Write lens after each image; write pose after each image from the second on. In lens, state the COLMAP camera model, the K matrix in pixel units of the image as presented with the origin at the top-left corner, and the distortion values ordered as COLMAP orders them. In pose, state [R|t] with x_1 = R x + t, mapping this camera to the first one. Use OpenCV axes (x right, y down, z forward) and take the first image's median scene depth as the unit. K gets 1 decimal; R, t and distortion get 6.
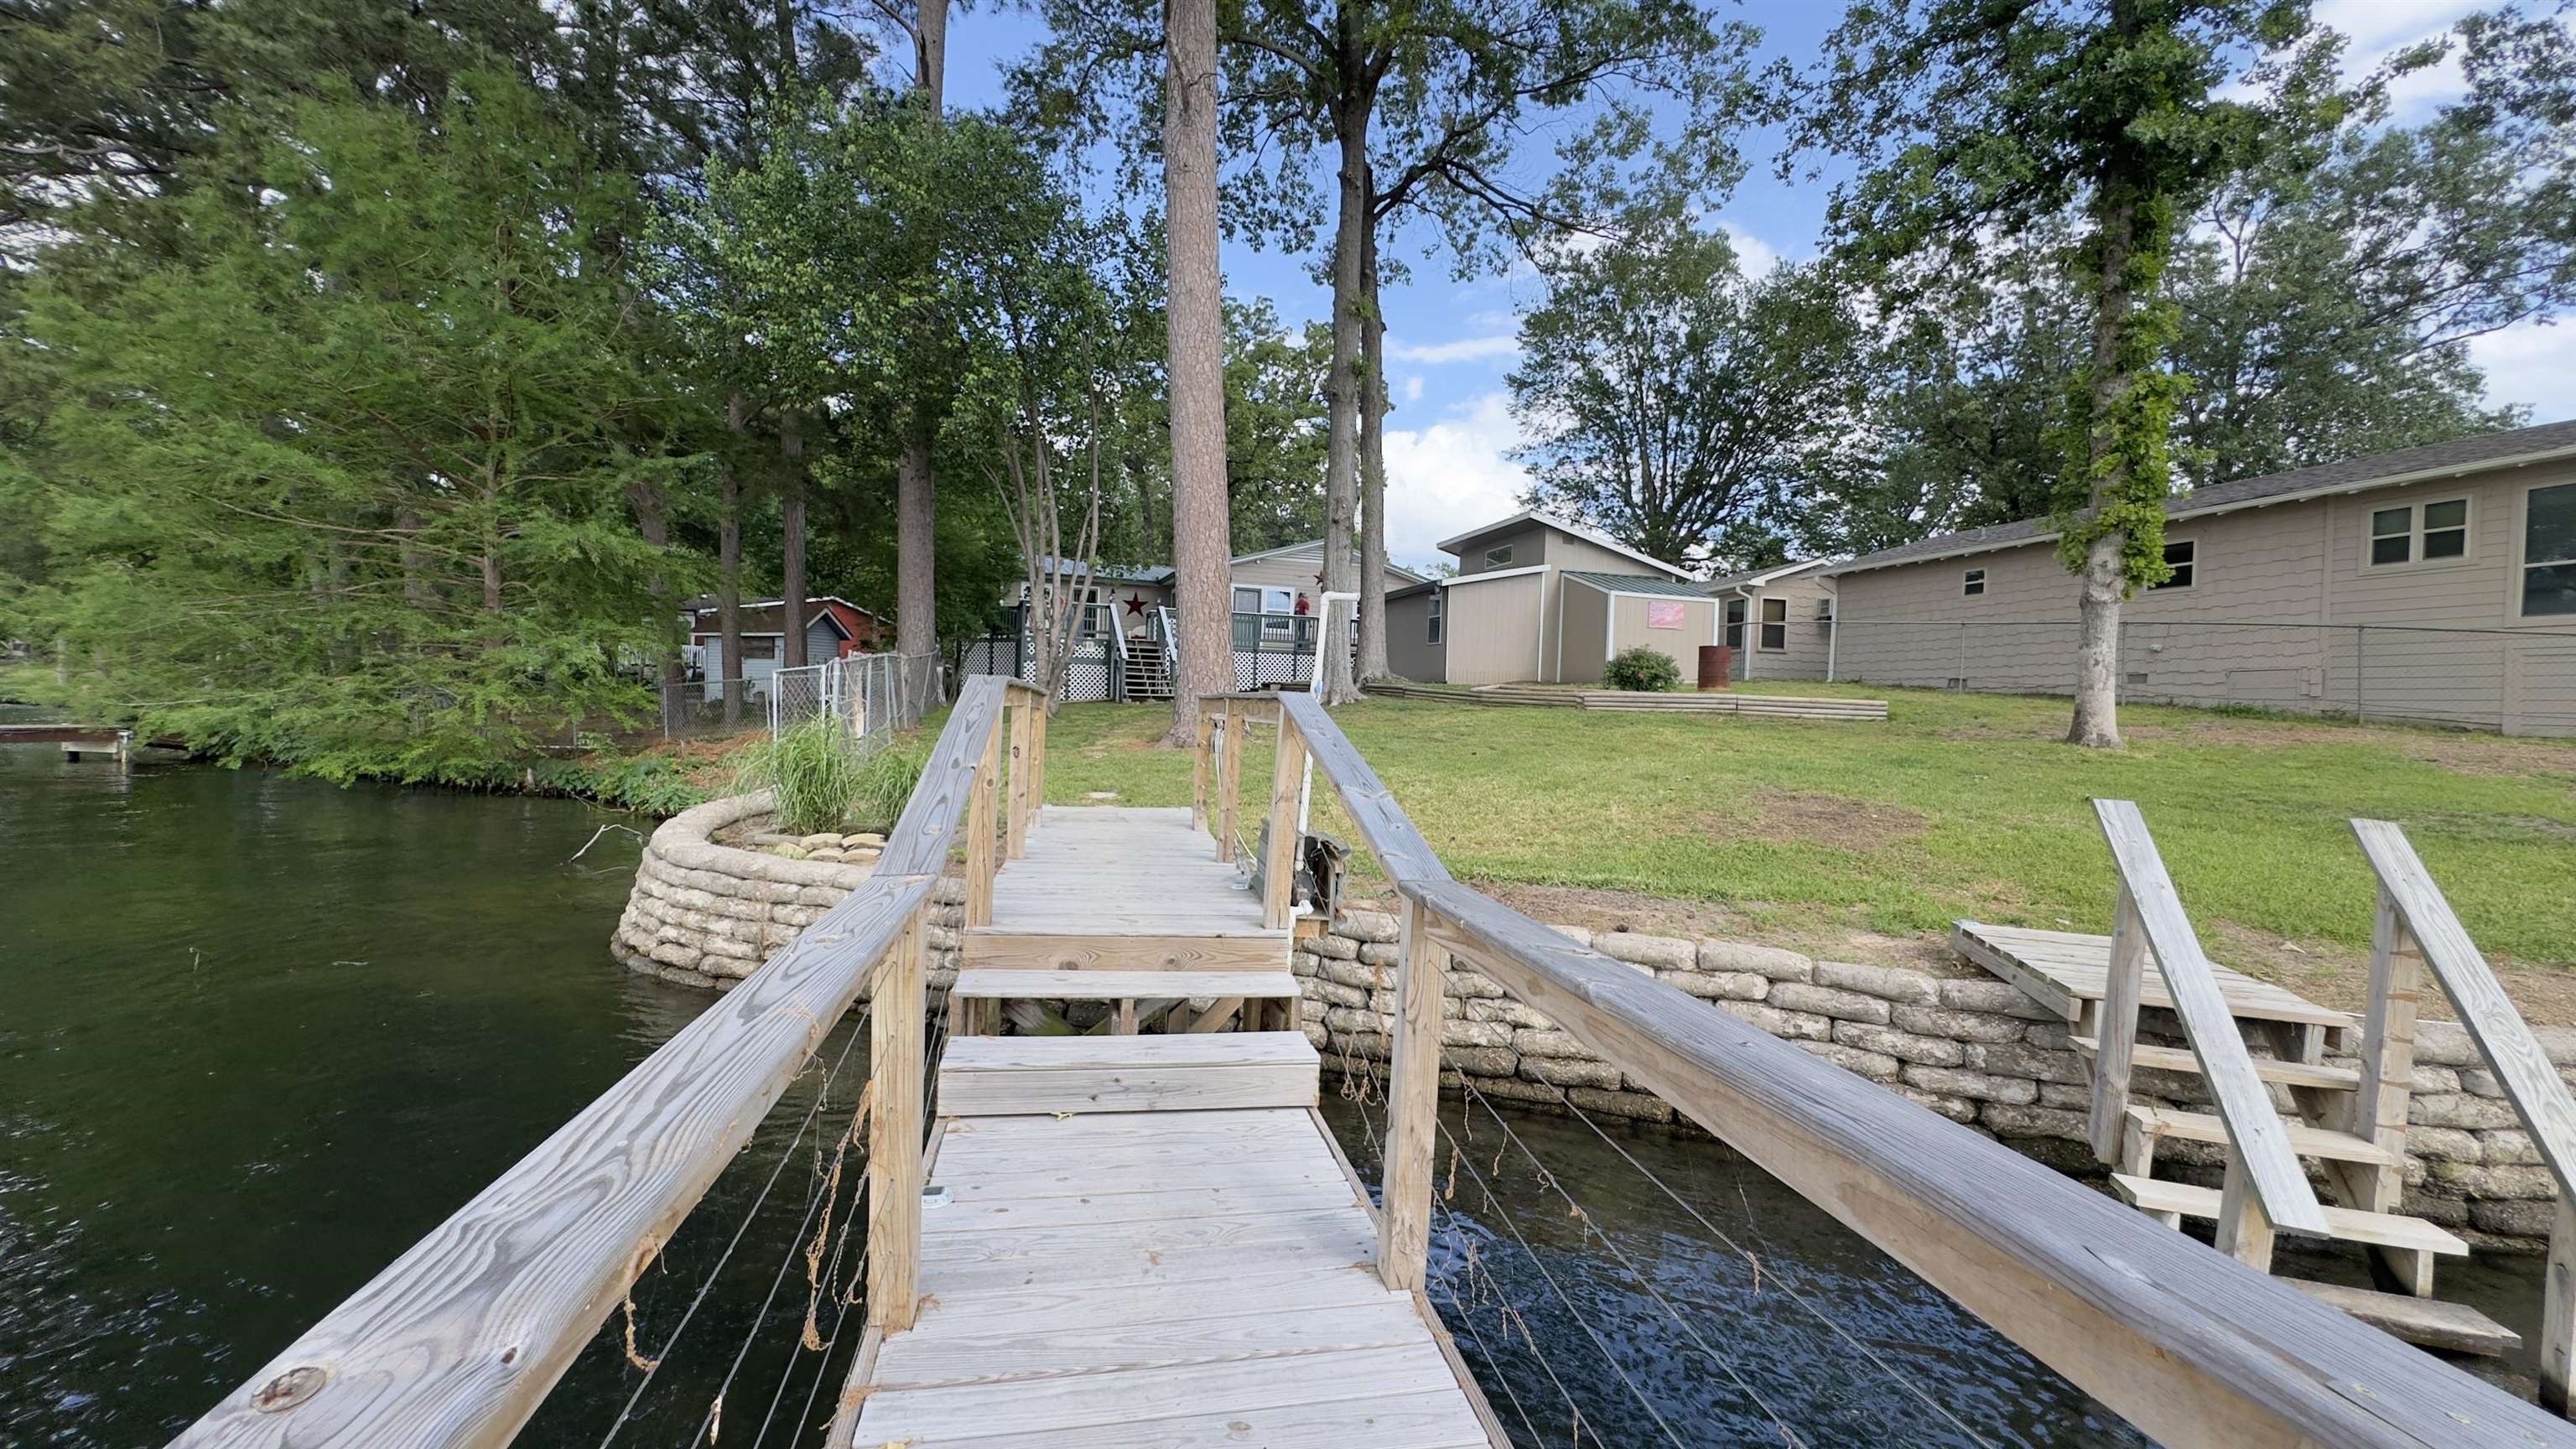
lens RADIAL K [[1022.6, 0, 1288.8], [0, 1022.6, 723.2], [0, 0, 1]] dist [-0.000761, -0.000173]
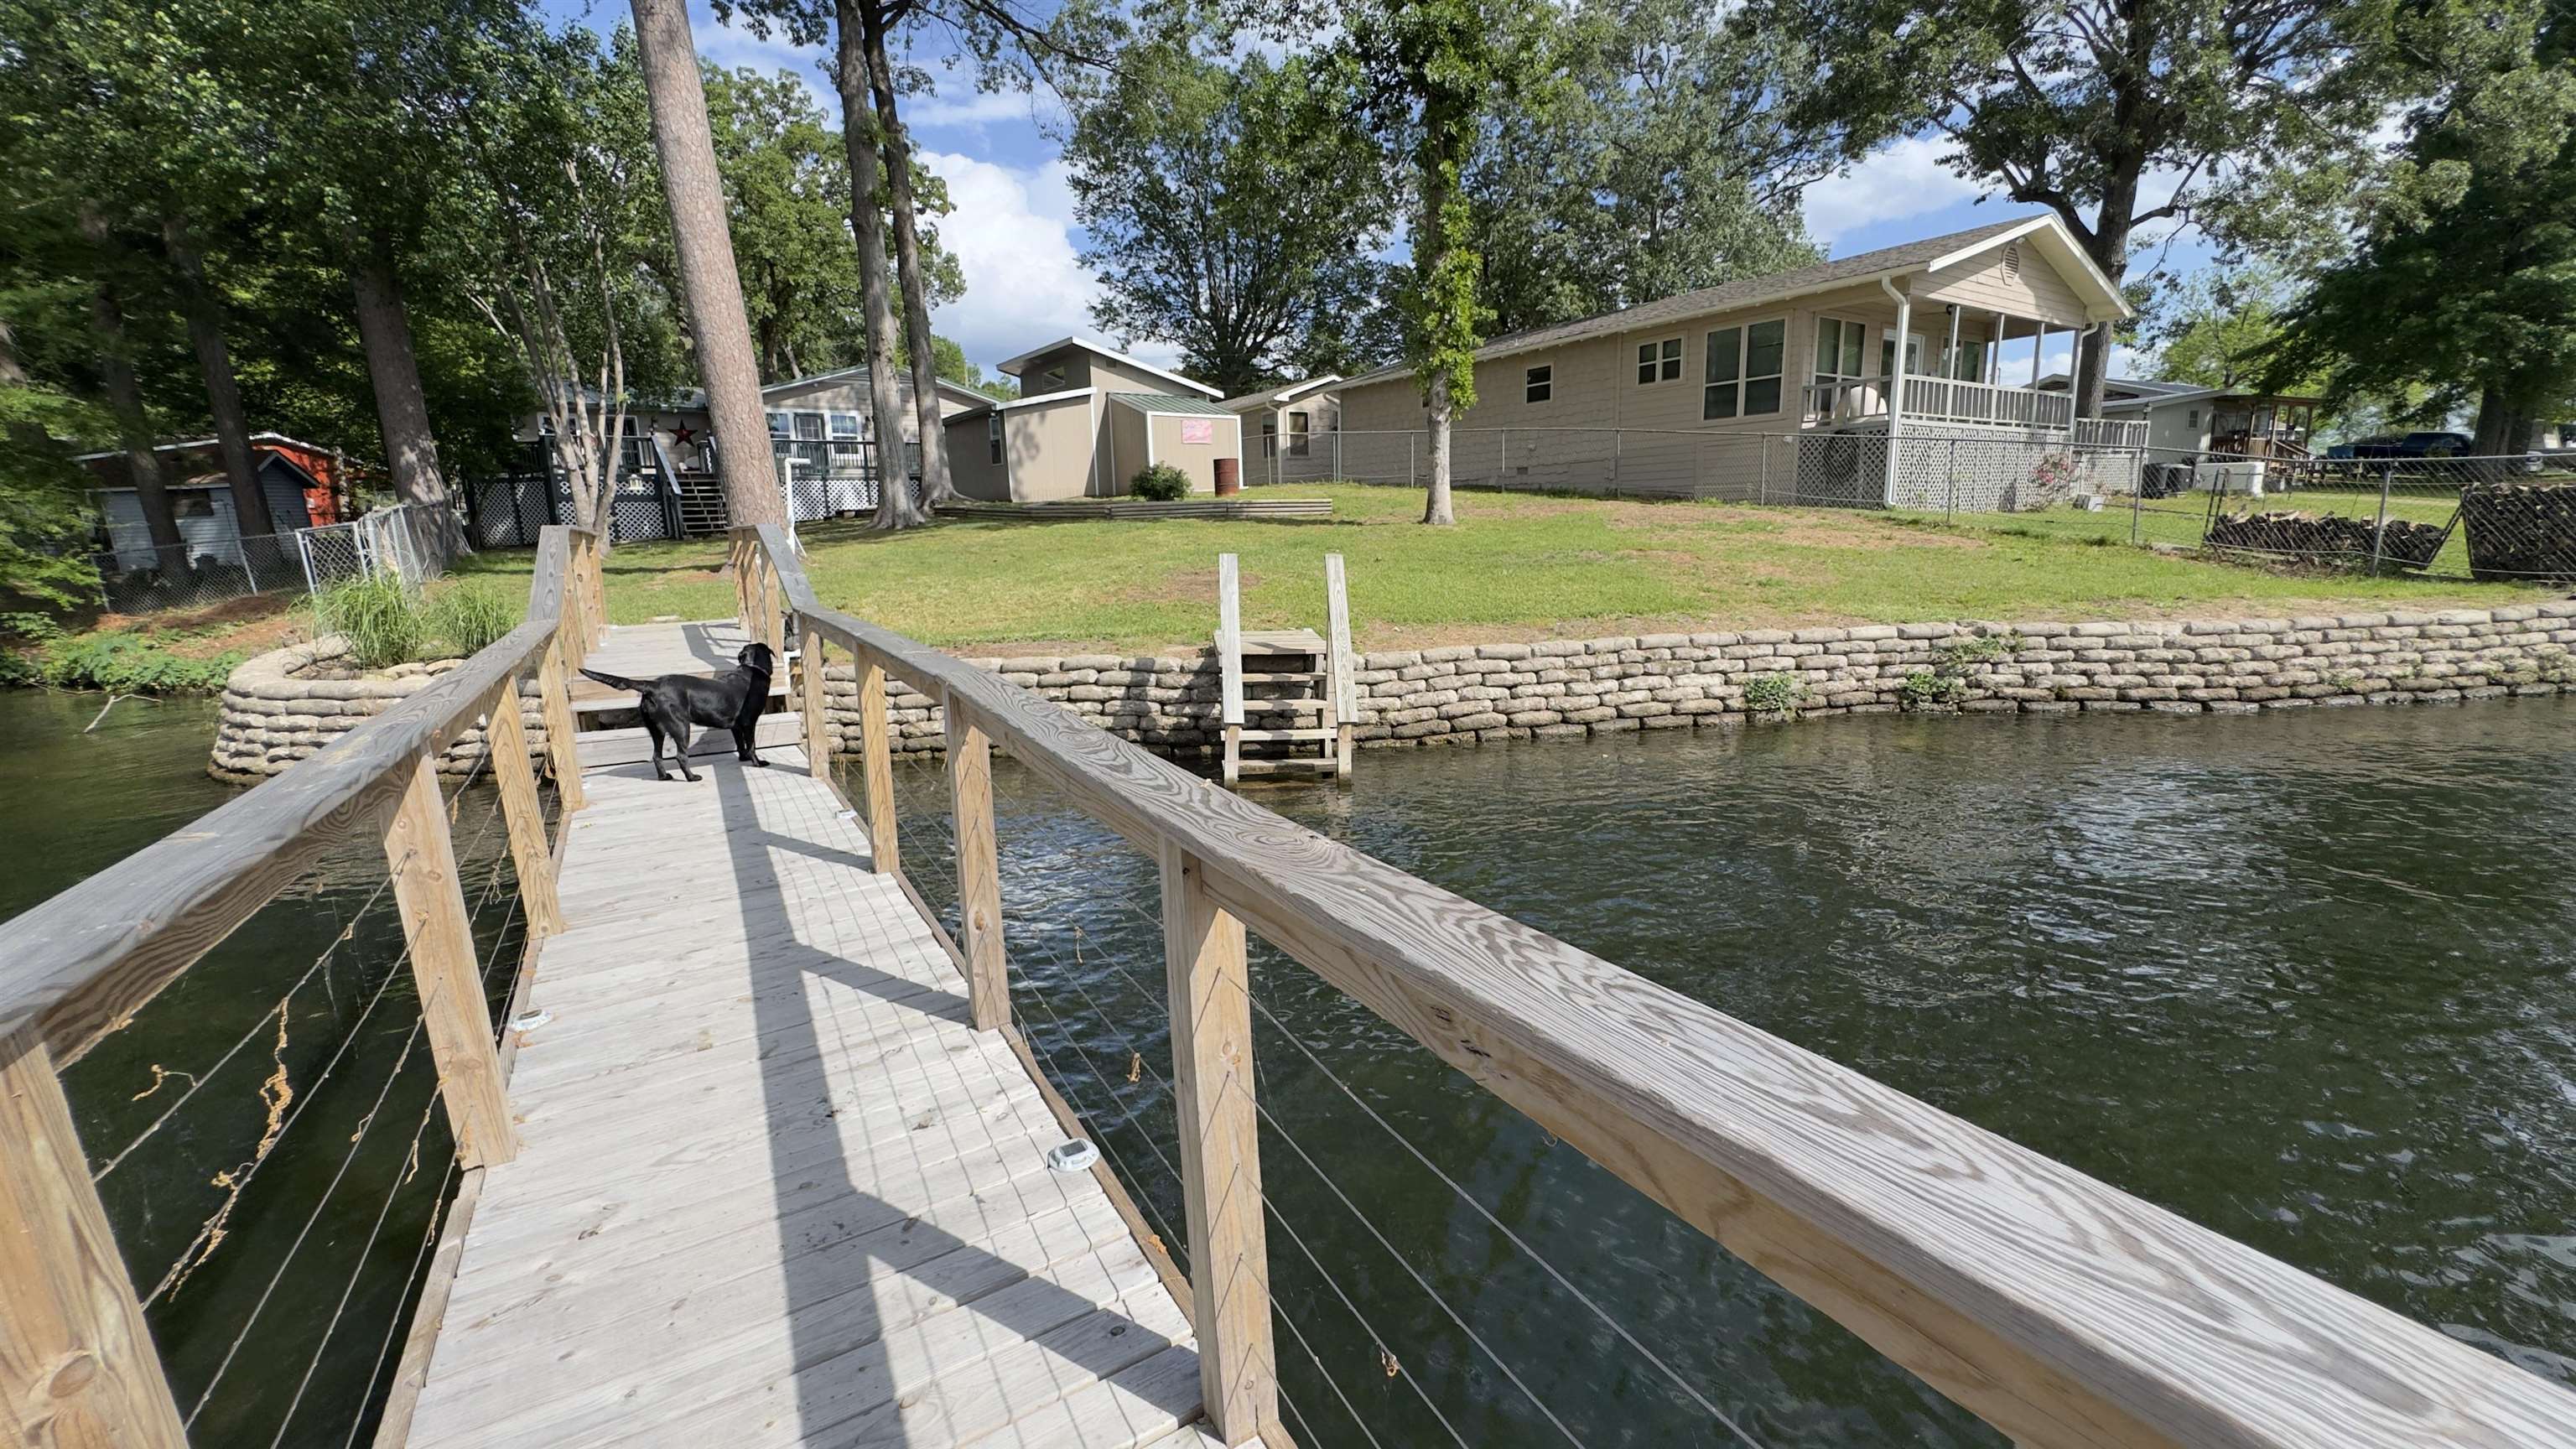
lens RADIAL K [[1022.6, 0, 1288.5], [0, 1022.6, 721.7], [0, 0, 1]] dist [-0.000761, -0.000173]
pose [[0.934667, -0.127258, 0.331968, 0.029164], [0.065937, 0.979592, 0.189874, 0.003359], [-0.349356, -0.155580, 0.923983, -0.127678]]
